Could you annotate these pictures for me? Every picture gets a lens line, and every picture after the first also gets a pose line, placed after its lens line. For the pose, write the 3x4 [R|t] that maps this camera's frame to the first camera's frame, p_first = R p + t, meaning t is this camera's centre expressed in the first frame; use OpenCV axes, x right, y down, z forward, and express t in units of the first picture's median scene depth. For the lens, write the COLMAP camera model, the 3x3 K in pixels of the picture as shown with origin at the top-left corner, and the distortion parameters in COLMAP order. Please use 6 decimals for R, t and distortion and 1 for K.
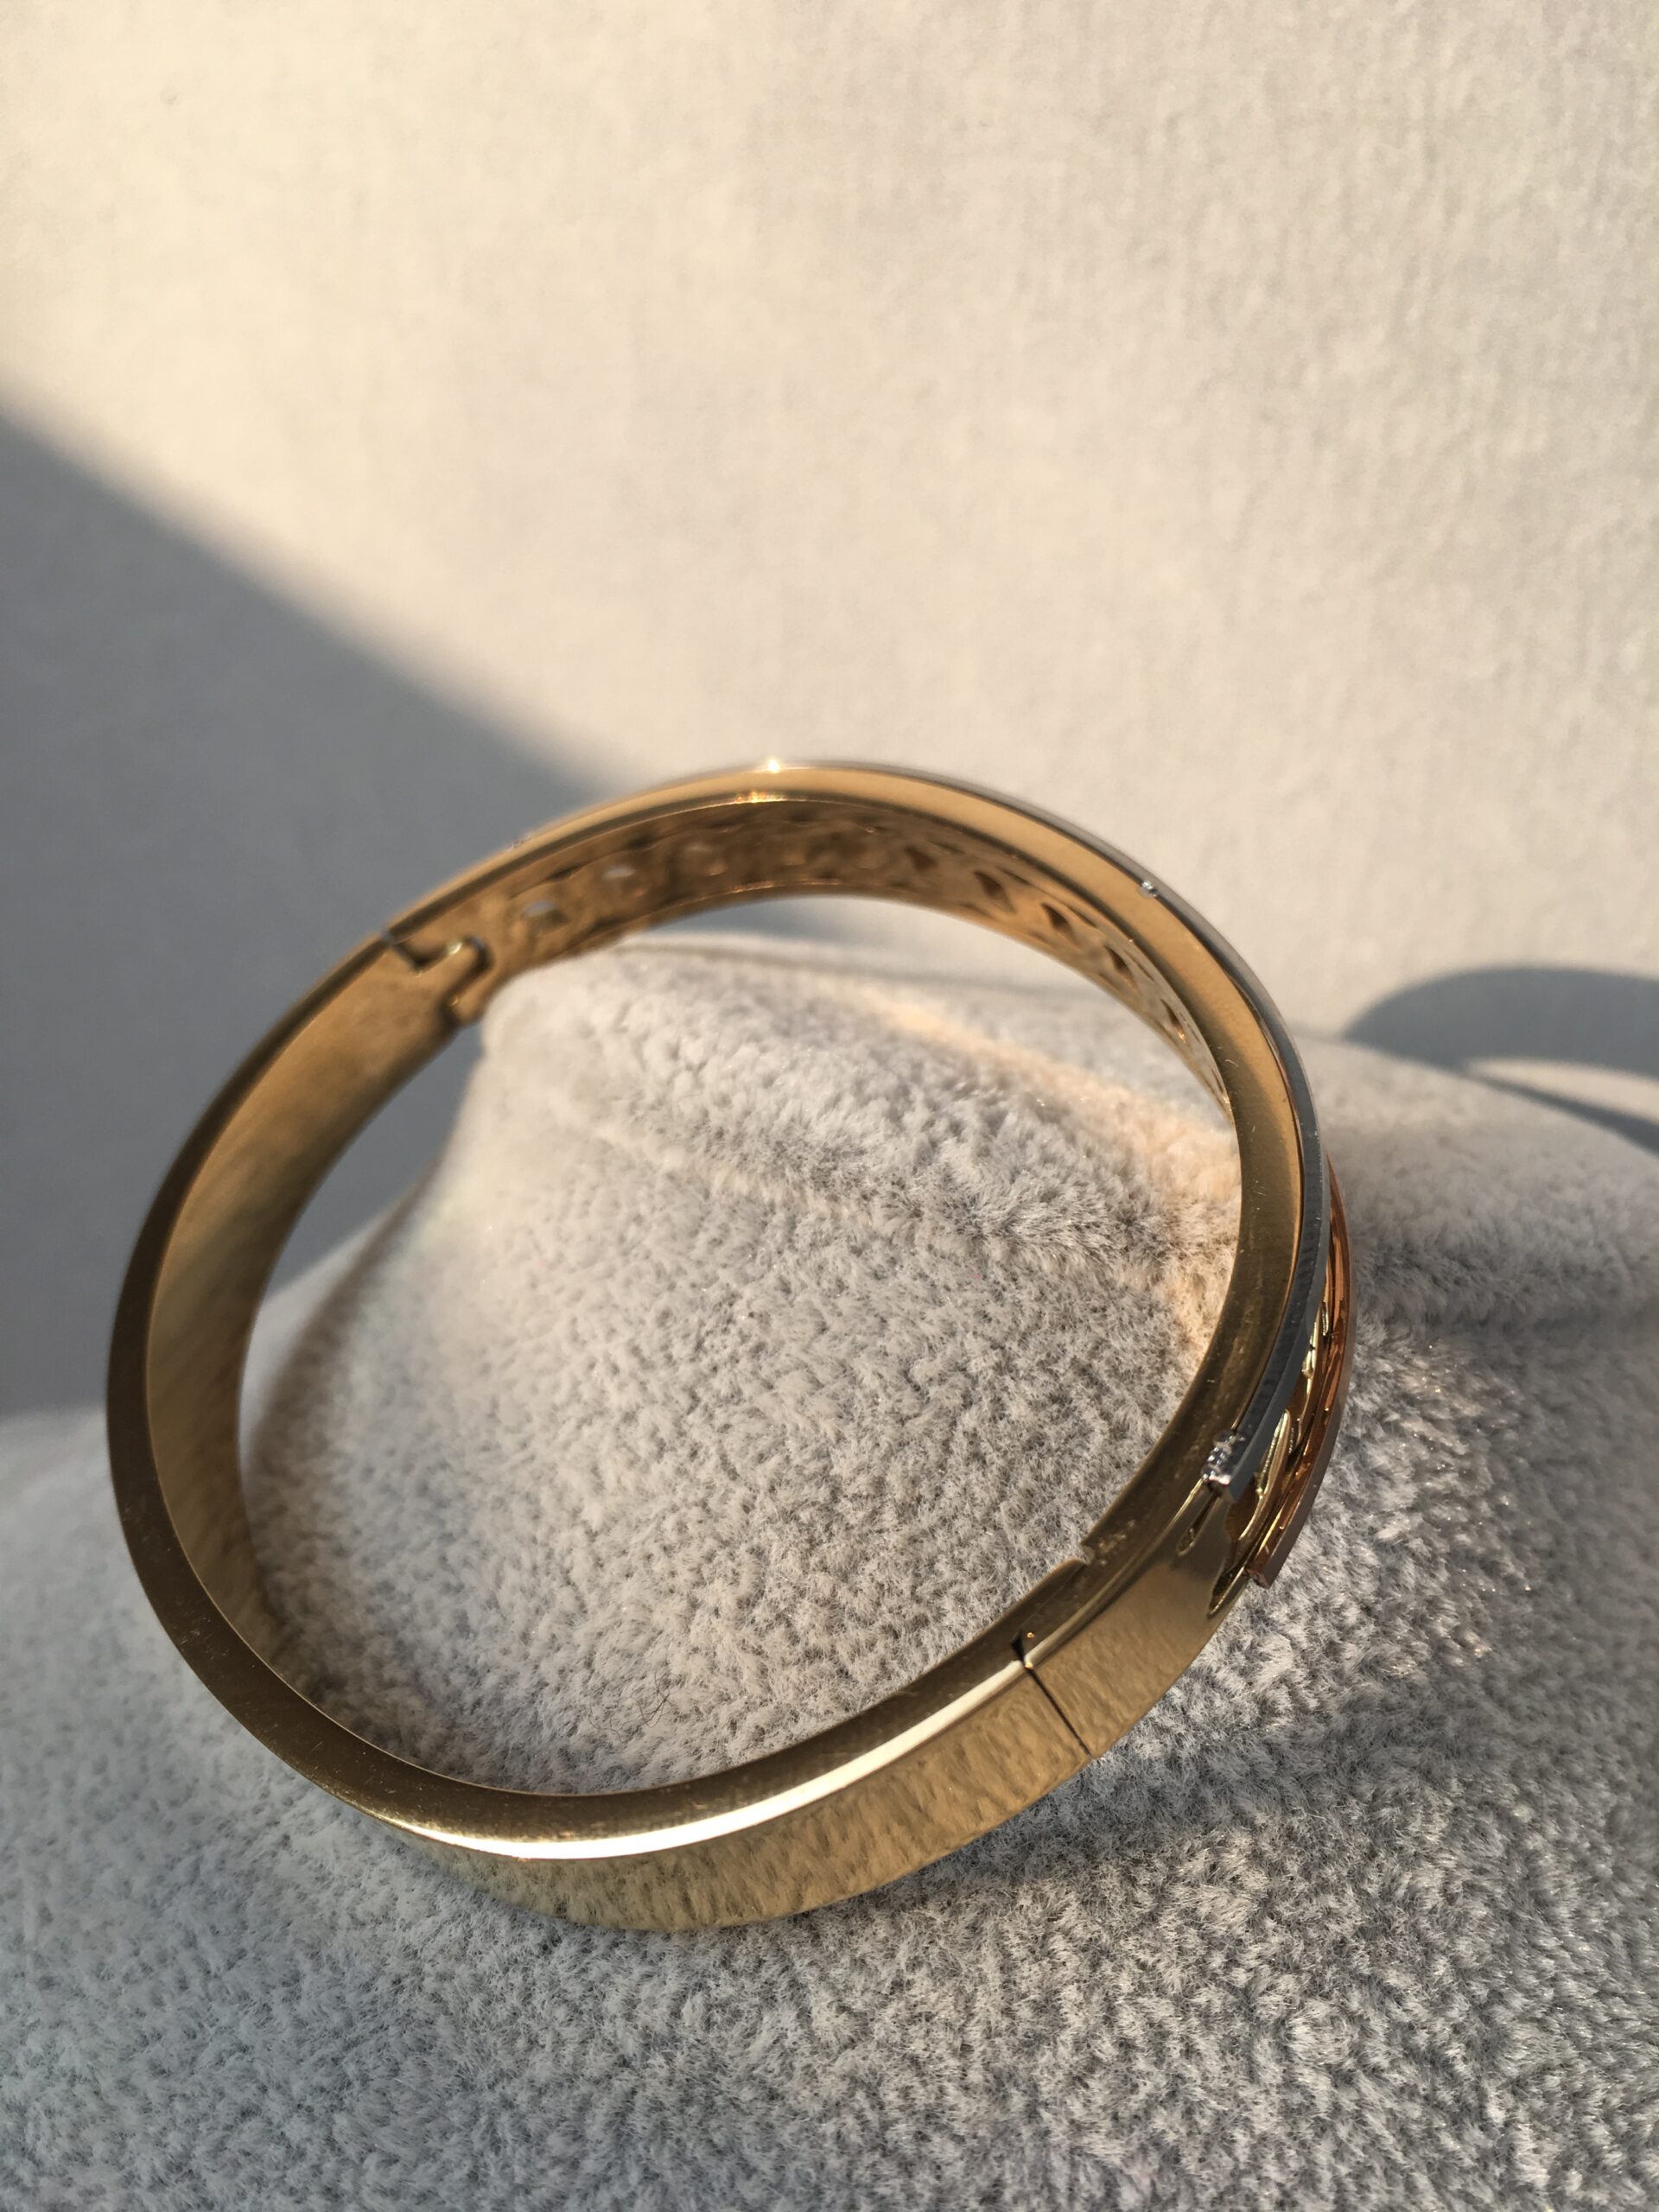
lens RADIAL K [[2045.3, 0, 831.2], [0, 2045.3, 1107.6], [0, 0, 1]] dist [0.076488, -0.194602]
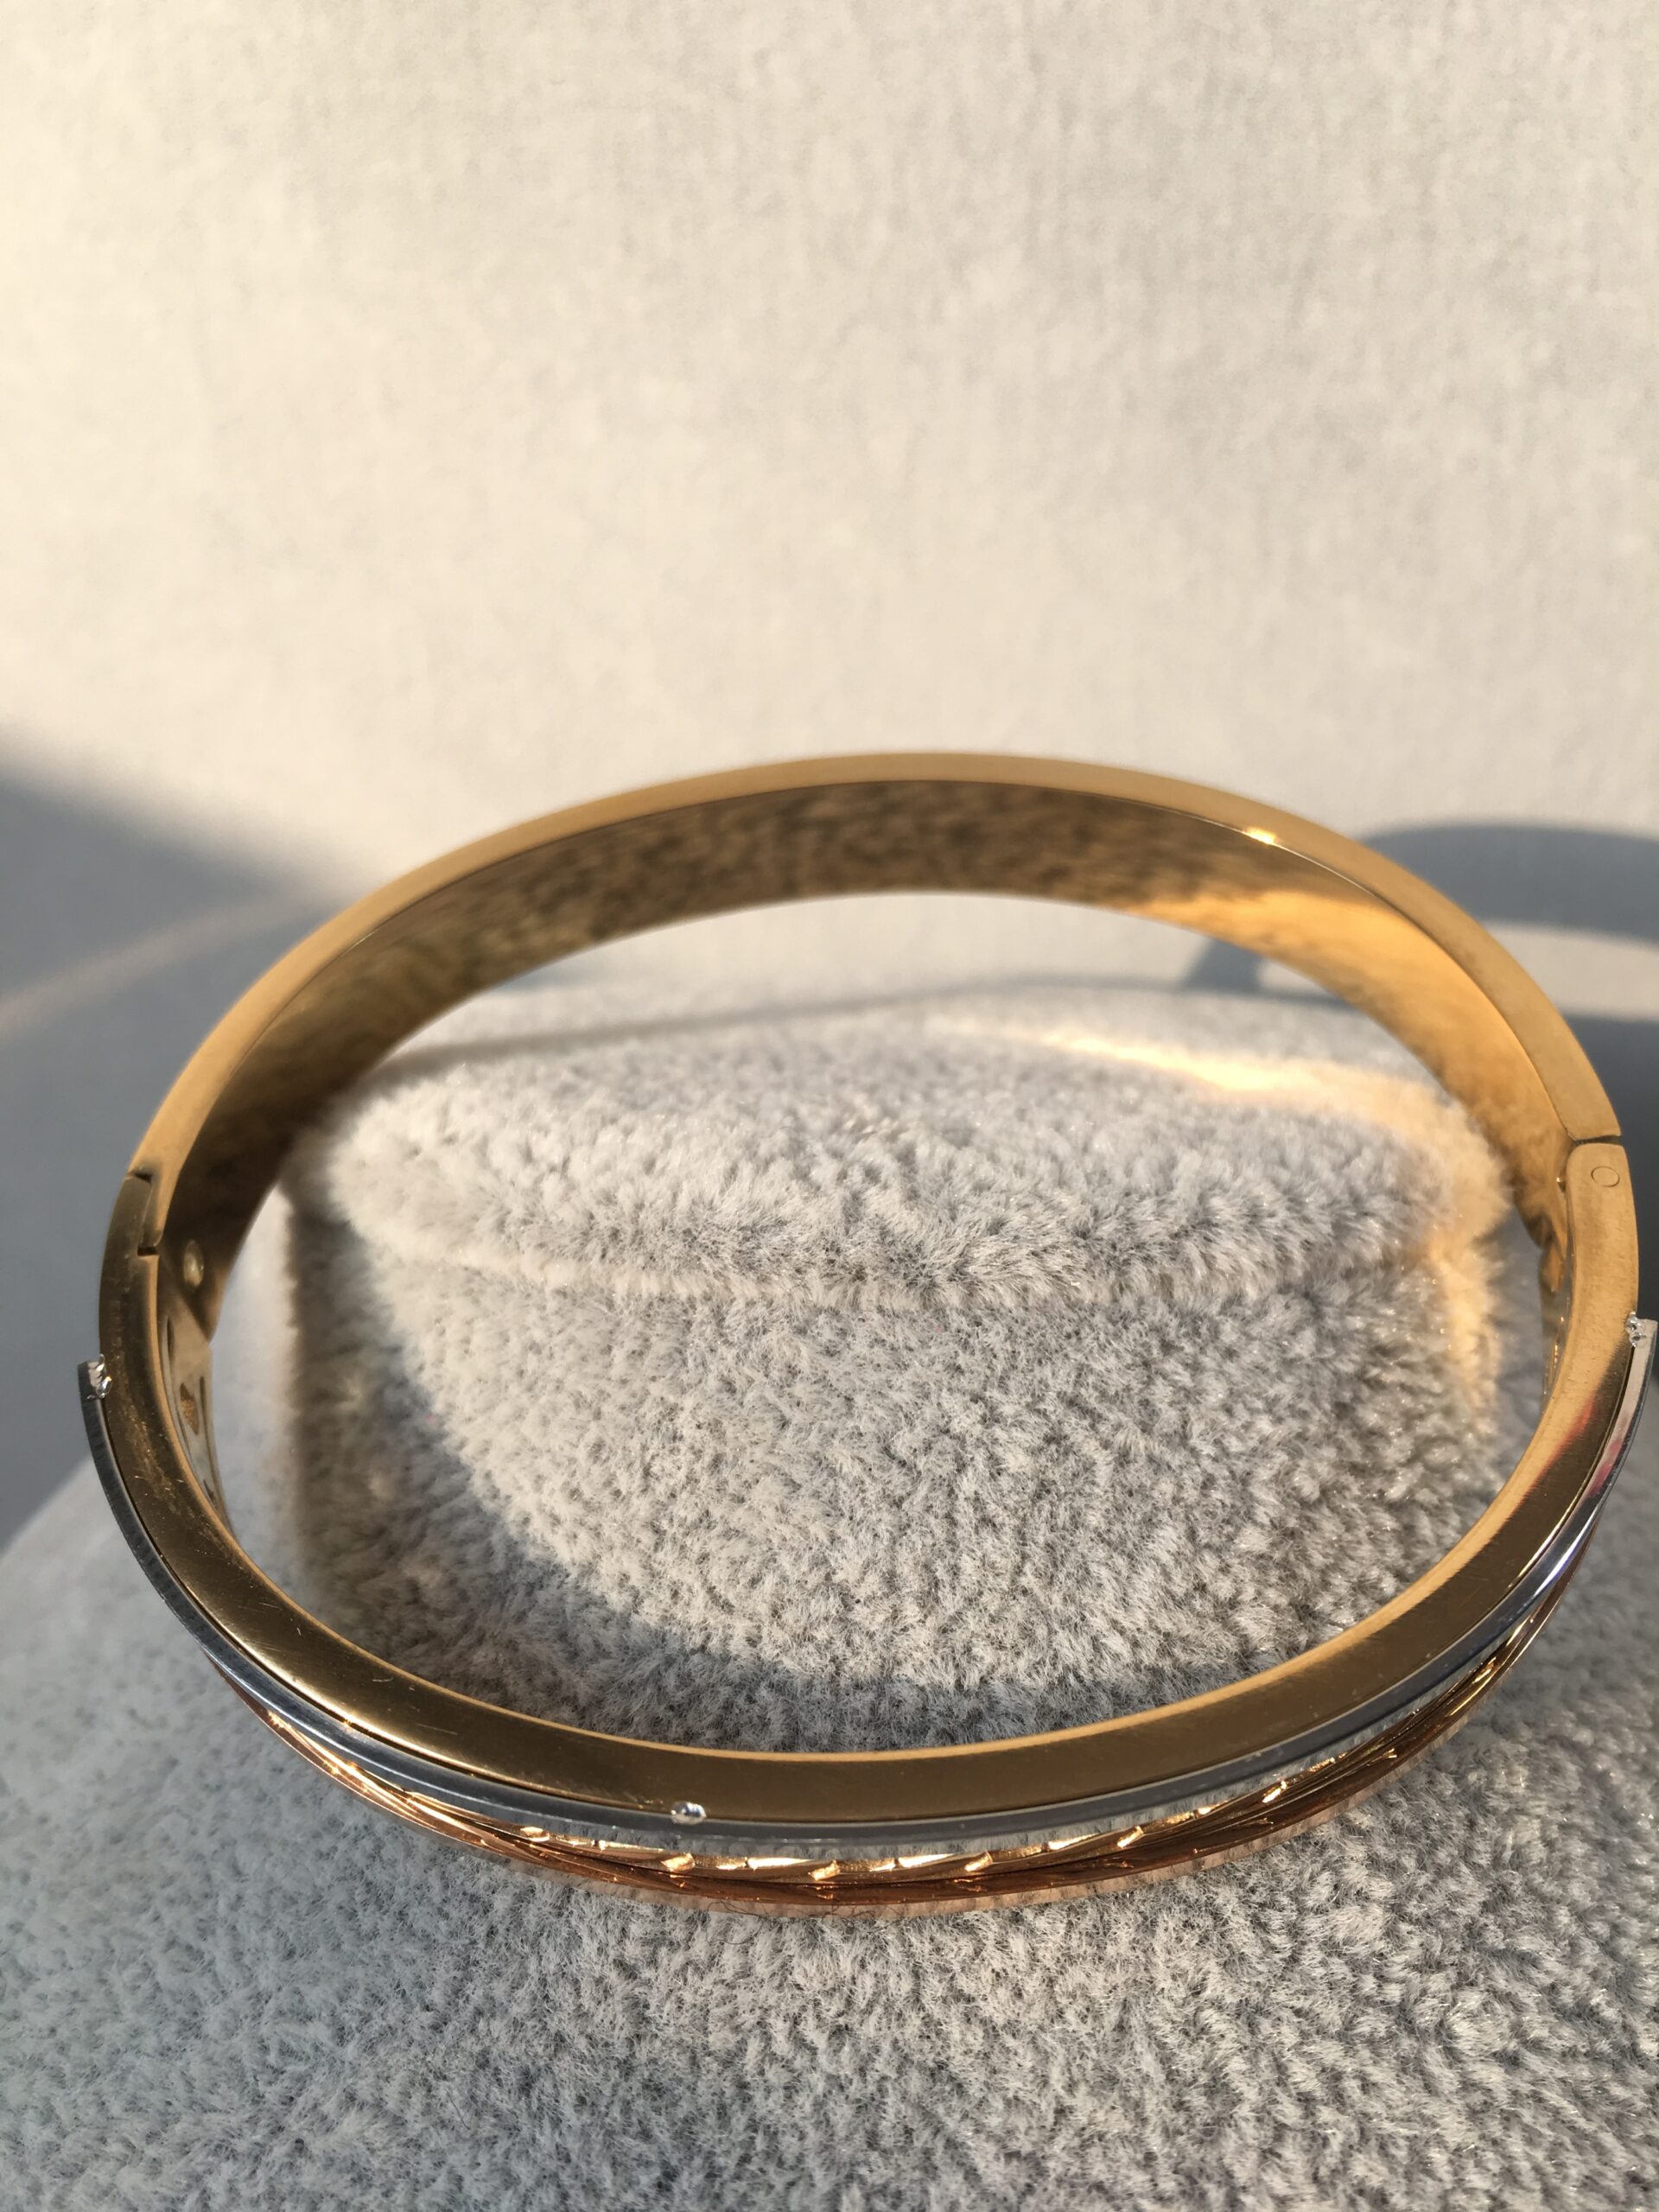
lens RADIAL K [[2045.3, 0, 831.2], [0, 2045.3, 1107.6], [0, 0, 1]] dist [0.076488, -0.194602]
pose [[0.957268, -0.207742, 0.201200, -0.141822], [0.203731, 0.978182, 0.040679, -0.063221], [-0.205261, 0.002050, 0.978705, 0.110672]]
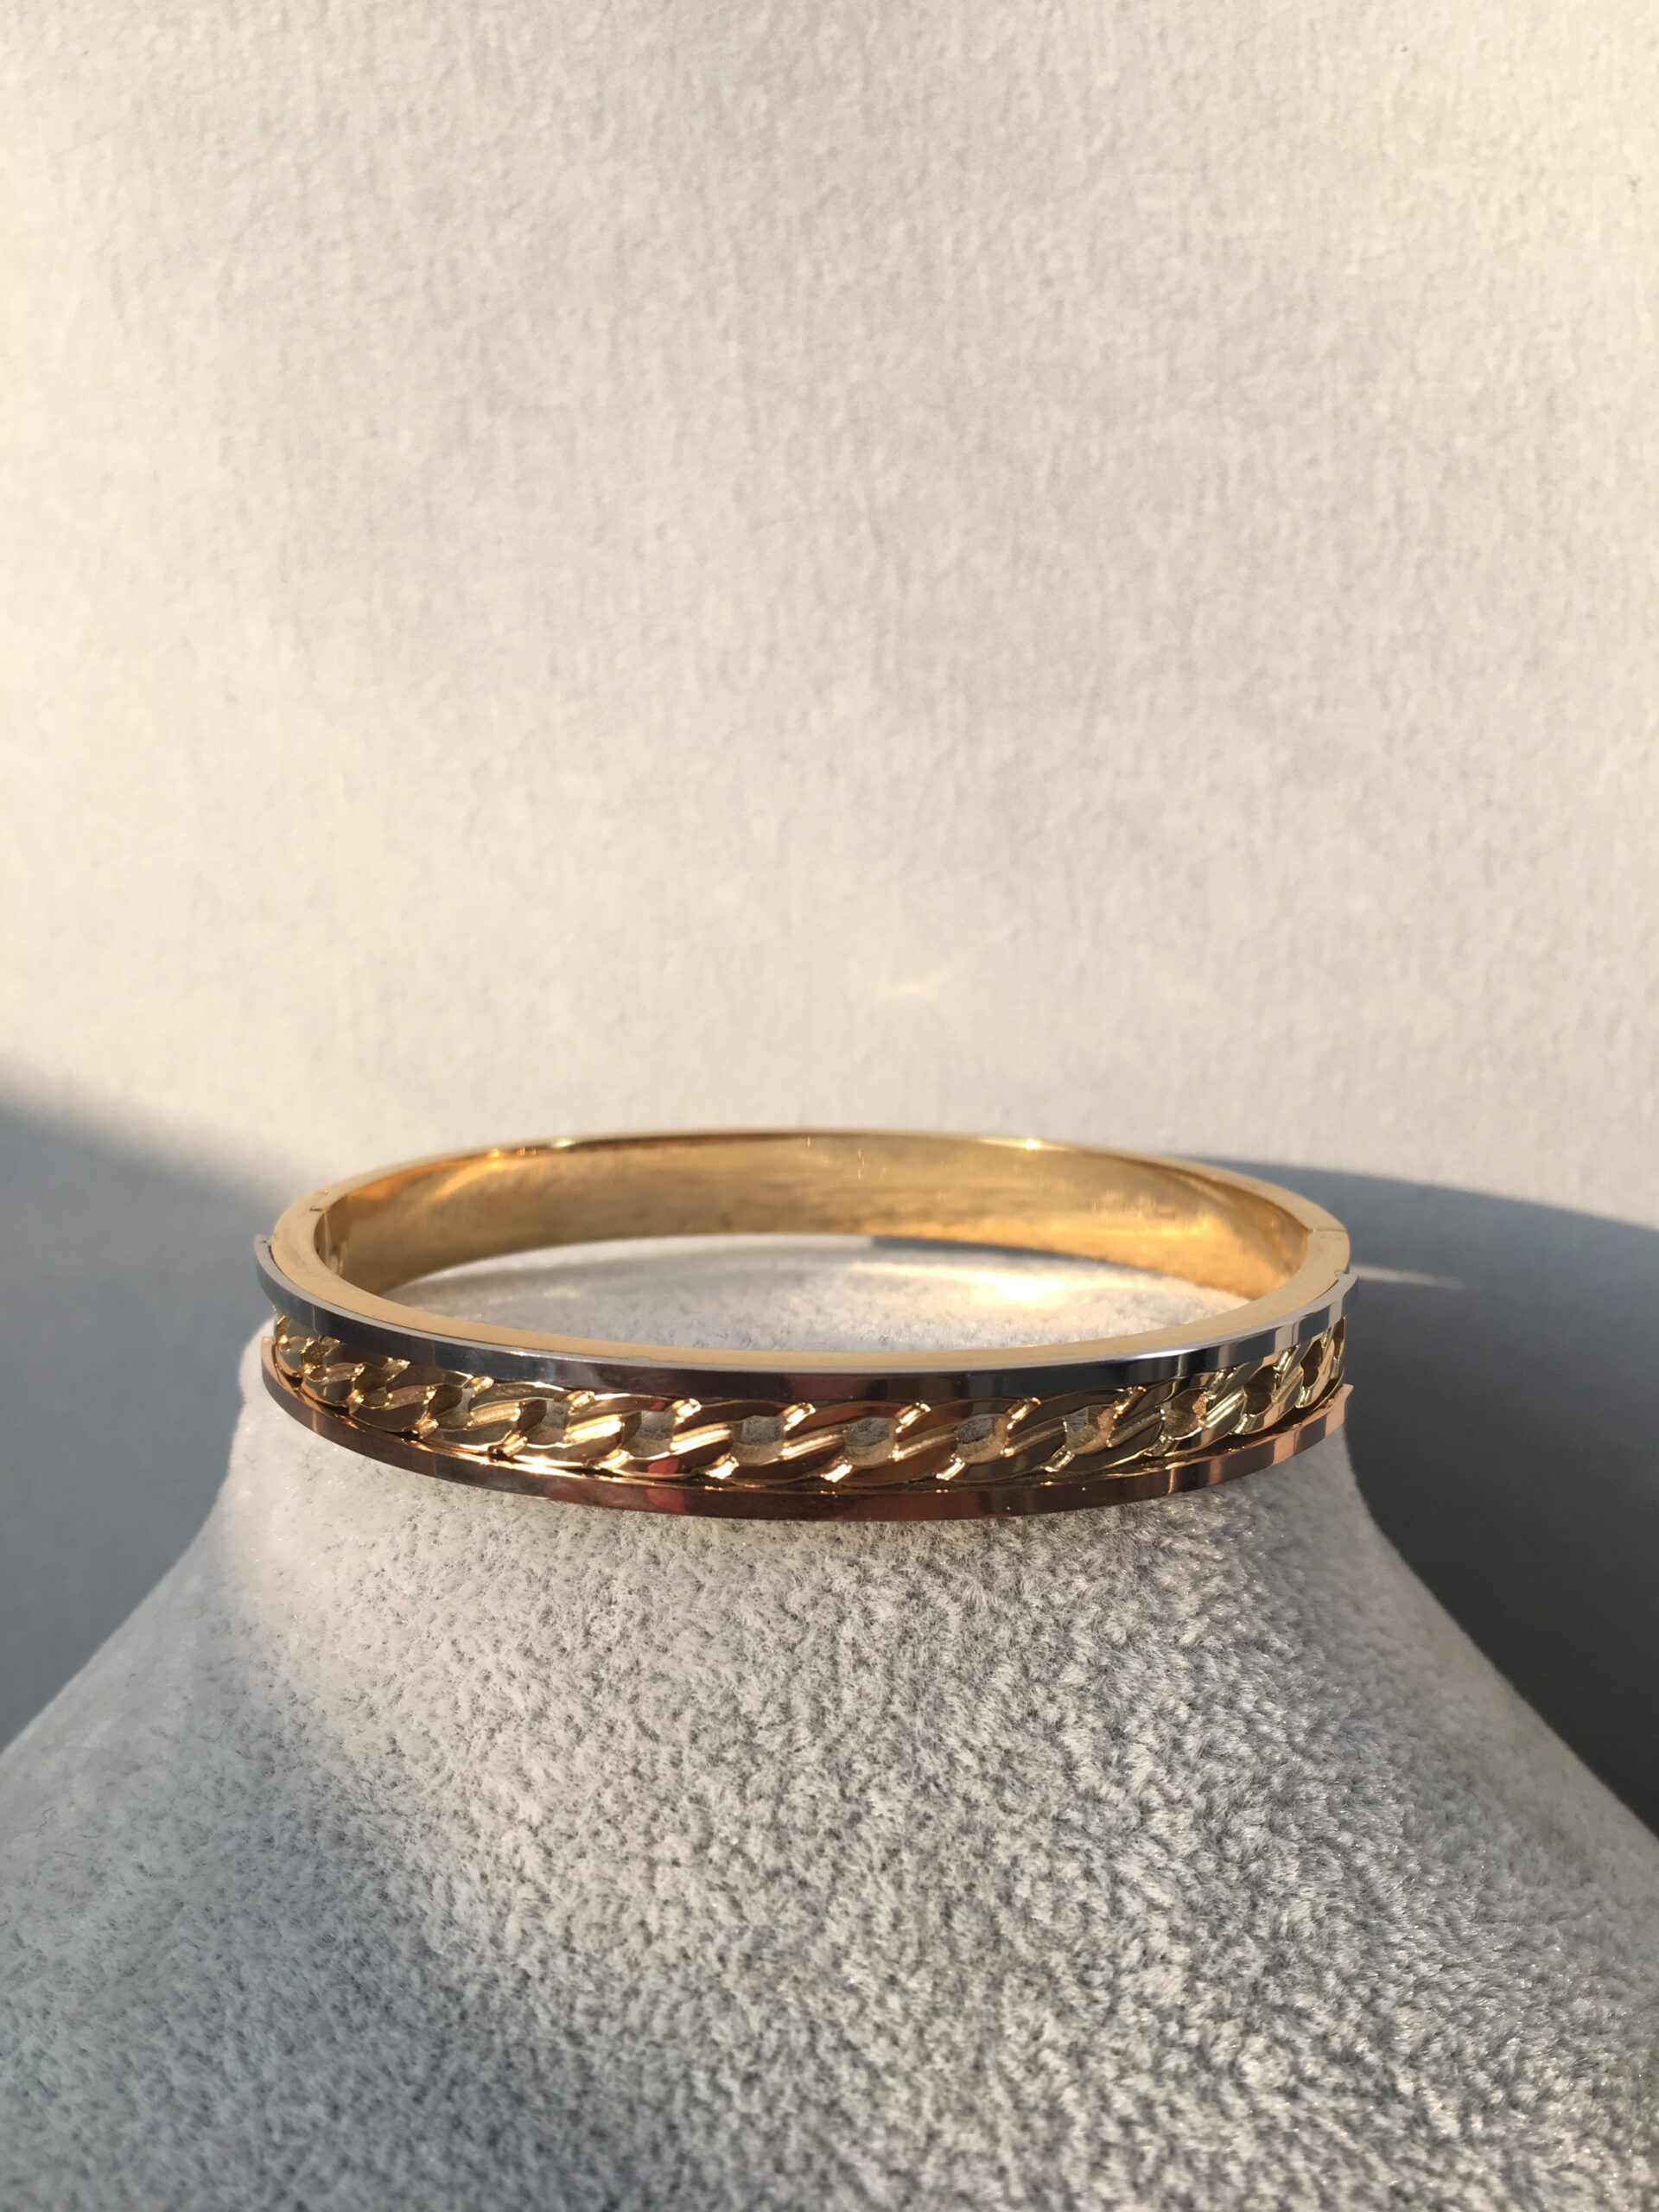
lens RADIAL K [[1995.0, 0, 835.4], [0, 1995.0, 1093.5], [0, 0, 1]] dist [0.069935, -0.173059]
pose [[0.938933, -0.175341, 0.296075, -0.219500], [0.215672, 0.970329, -0.109305, -0.019942], [-0.268124, 0.166485, 0.948890, -0.118151]]
